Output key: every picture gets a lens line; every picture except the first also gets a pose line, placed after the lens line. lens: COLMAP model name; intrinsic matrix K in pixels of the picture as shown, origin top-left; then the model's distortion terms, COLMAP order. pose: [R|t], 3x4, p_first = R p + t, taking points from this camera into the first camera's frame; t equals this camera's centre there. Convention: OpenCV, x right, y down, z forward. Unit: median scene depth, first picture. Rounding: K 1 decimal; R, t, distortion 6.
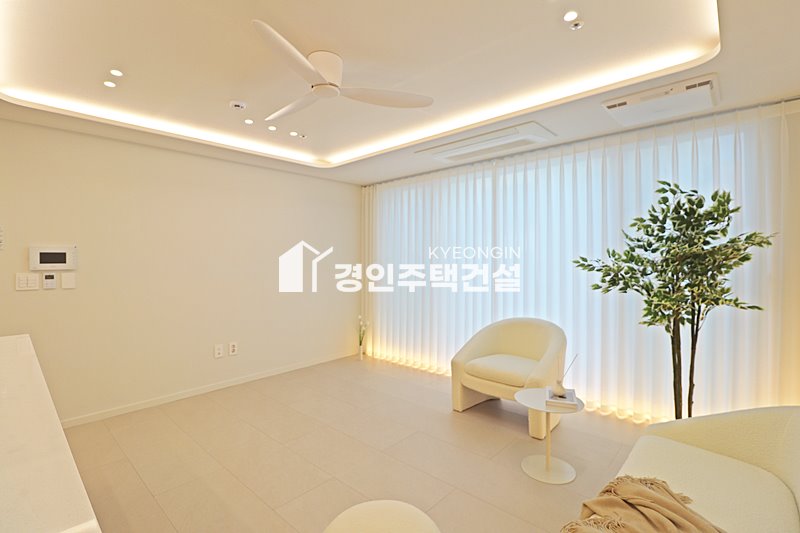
lens RADIAL K [[373.6, 0, 403.0], [0, 373.6, 259.7], [0, 0, 1]] dist [-0.004688, -0.000979]
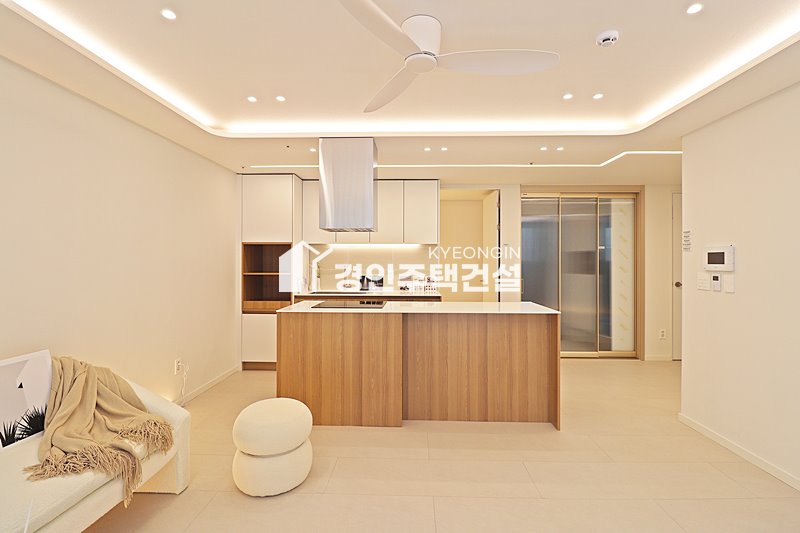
lens RADIAL K [[378.4, 0, 400.4], [0, 378.4, 264.2], [0, 0, 1]] dist [-0.000238, -0.000491]
pose [[-0.748493, 0.006540, -0.663111, 0.350932], [-0.001047, 0.999938, 0.011043, 0.001407], [0.663142, 0.008960, -0.748440, 1.388754]]
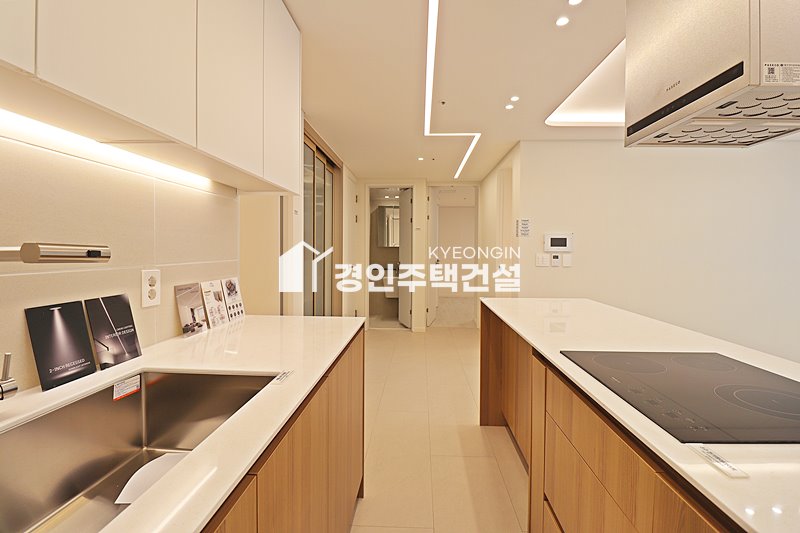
lens RADIAL K [[377.8, 0, 408.5], [0, 377.8, 255.2], [0, 0, 1]] dist [-0.001482, -0.000431]
pose [[0.661228, 0.026060, -0.749732, -0.354308], [-0.015794, 0.999659, 0.020817, 0.024538], [0.750019, -0.001924, 0.661414, -0.296463]]
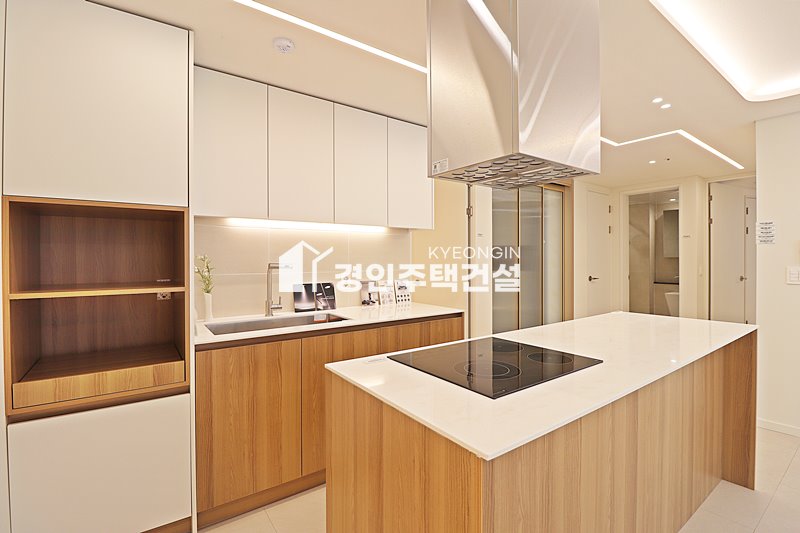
lens RADIAL K [[375.6, 0, 399.1], [0, 375.6, 257.1], [0, 0, 1]] dist [-0.005308, -0.000815]
pose [[-0.184610, 0.006506, -0.982790, 0.147895], [0.000459, 0.999979, 0.006534, 0.003754], [0.982812, 0.000755, -0.184609, 0.173914]]
